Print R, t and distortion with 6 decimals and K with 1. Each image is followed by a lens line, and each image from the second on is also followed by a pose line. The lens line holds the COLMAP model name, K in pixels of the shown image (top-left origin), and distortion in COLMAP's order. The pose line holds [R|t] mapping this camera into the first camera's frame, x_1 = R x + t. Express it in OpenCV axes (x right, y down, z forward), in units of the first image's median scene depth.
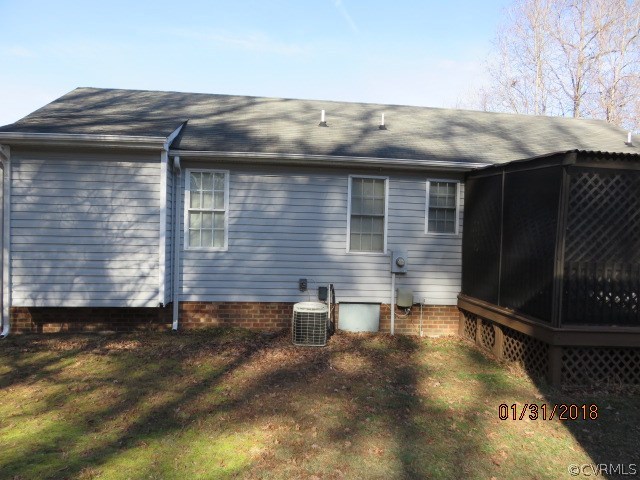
lens RADIAL K [[483.0, 0, 318.3], [0, 483.0, 231.4], [0, 0, 1]] dist [-0.012667, 0.006416]
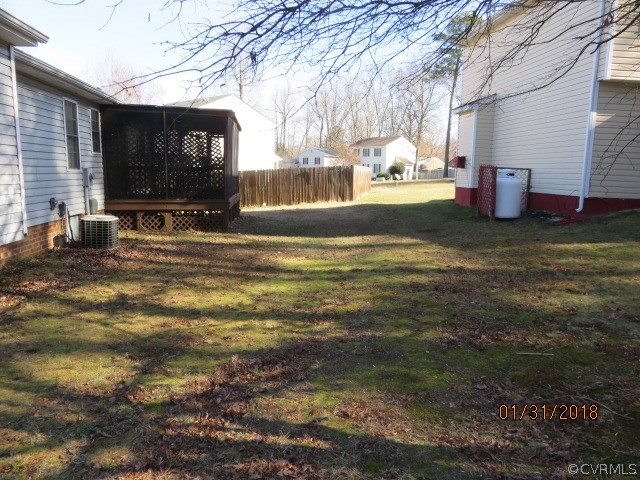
lens RADIAL K [[483.0, 0, 318.3], [0, 483.0, 231.4], [0, 0, 1]] dist [-0.012667, 0.006416]
pose [[0.001511, -0.149132, 0.988816, -1.153594], [0.004220, 0.988809, 0.149125, 0.022451], [-0.999990, 0.003948, 0.002123, 0.488947]]
